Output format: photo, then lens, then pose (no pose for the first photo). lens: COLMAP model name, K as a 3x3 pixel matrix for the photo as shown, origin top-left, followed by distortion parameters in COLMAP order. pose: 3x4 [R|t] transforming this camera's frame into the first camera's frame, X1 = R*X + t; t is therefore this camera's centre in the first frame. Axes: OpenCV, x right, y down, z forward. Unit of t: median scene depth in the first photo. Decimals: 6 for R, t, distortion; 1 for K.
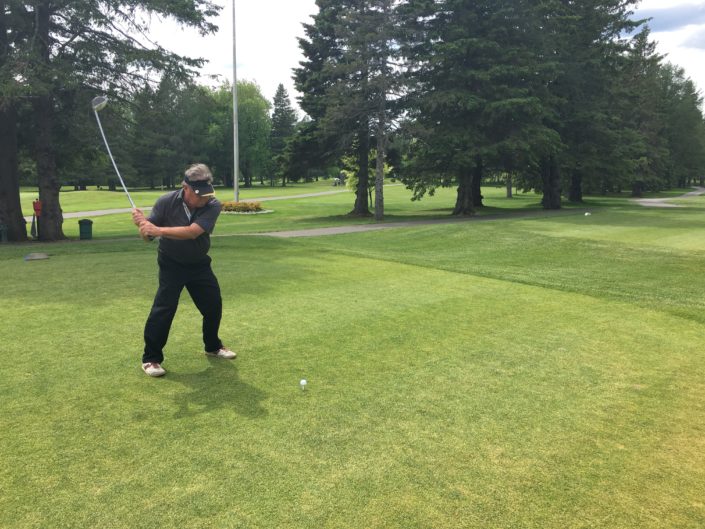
lens RADIAL K [[583.7, 0, 331.8], [0, 583.7, 265.1], [0, 0, 1]] dist [0.006696, -0.068428]
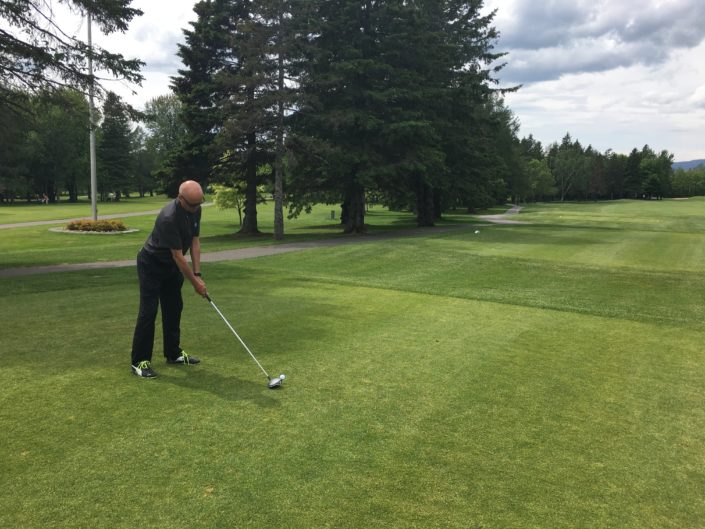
lens RADIAL K [[583.7, 0, 331.8], [0, 583.7, 265.1], [0, 0, 1]] dist [0.006696, -0.068428]
pose [[0.953655, -0.026506, 0.299731, -0.109584], [0.033975, 0.999228, -0.019736, -0.012110], [-0.298976, 0.029005, 0.953820, 0.051181]]
